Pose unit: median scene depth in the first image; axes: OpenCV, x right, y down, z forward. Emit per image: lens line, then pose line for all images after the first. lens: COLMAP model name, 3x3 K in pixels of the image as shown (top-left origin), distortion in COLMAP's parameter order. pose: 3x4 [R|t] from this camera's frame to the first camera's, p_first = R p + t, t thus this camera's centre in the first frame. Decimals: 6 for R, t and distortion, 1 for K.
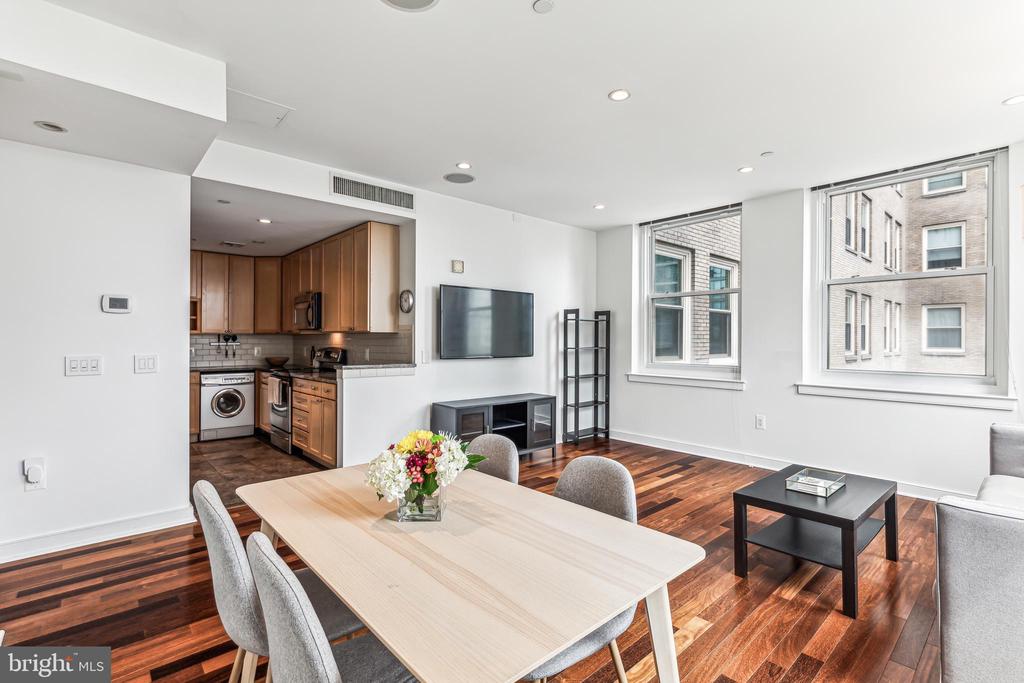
lens RADIAL K [[467.3, 0, 515.8], [0, 467.3, 336.3], [0, 0, 1]] dist [0.000882, 0.000064]
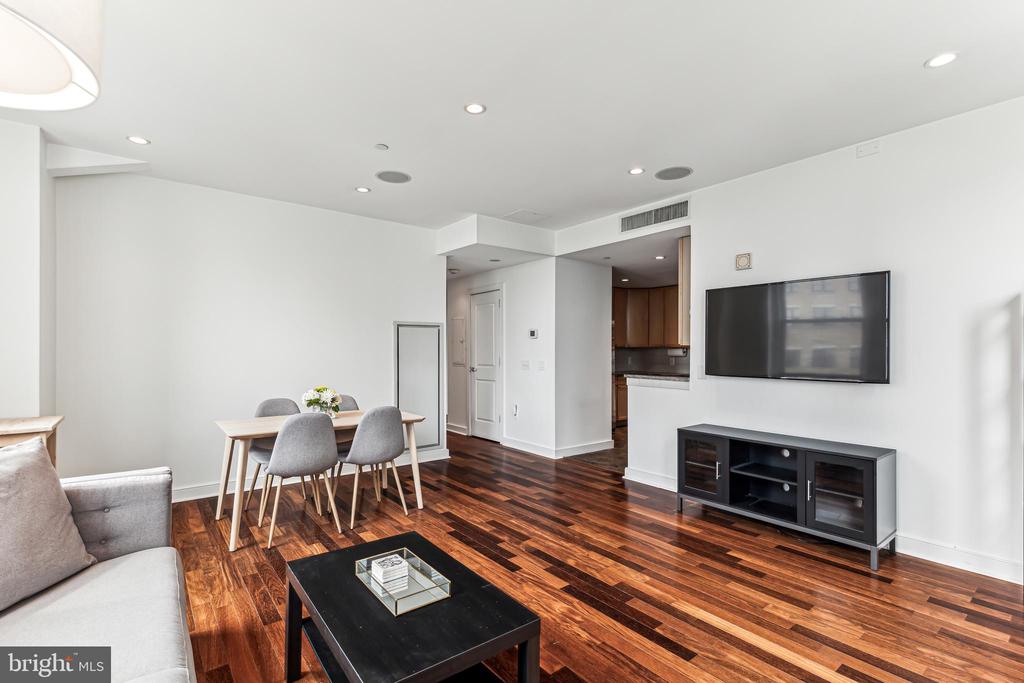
lens RADIAL K [[472.0, 0, 516.2], [0, 472.0, 343.3], [0, 0, 1]] dist [0.003794, -0.000118]
pose [[-0.059087, -0.020162, -0.998049, 0.628230], [0.002405, 0.999790, -0.020340, 0.005608], [0.998250, -0.003603, -0.059026, 0.588314]]
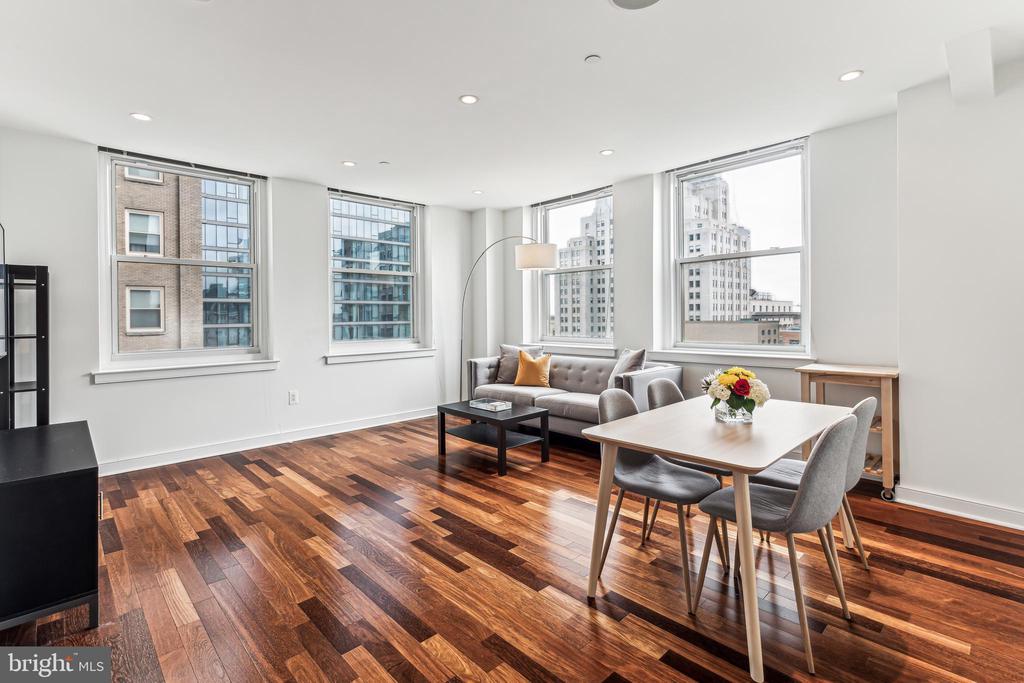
lens RADIAL K [[477.1, 0, 514.0], [0, 477.1, 314.6], [0, 0, 1]] dist [0.001896, -0.000019]
pose [[-0.029695, 0.002343, 0.999556, -0.481760], [0.005414, 0.999983, -0.002183, 0.004839], [-0.999544, 0.005347, -0.029708, 0.476458]]
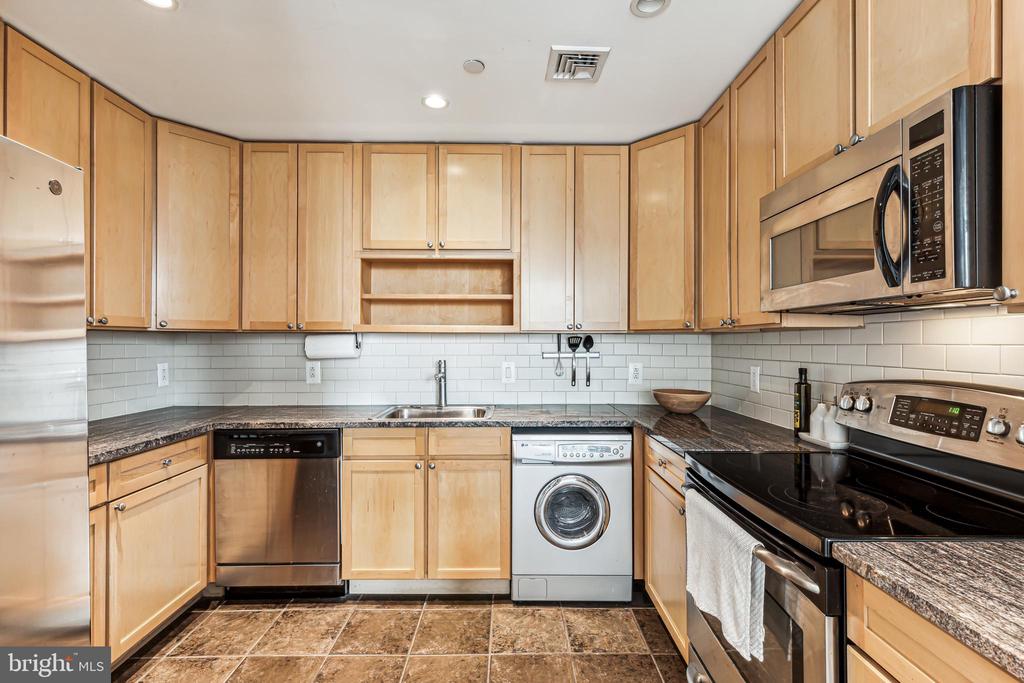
lens RADIAL K [[472.0, 0, 516.2], [0, 472.0, 343.3], [0, 0, 1]] dist [0.003794, -0.000118]
pose [[0.749147, -0.000610, -0.662404, -0.438428], [0.008758, 0.999921, 0.008985, 0.000095], [0.662346, -0.012532, 0.749093, 0.760926]]
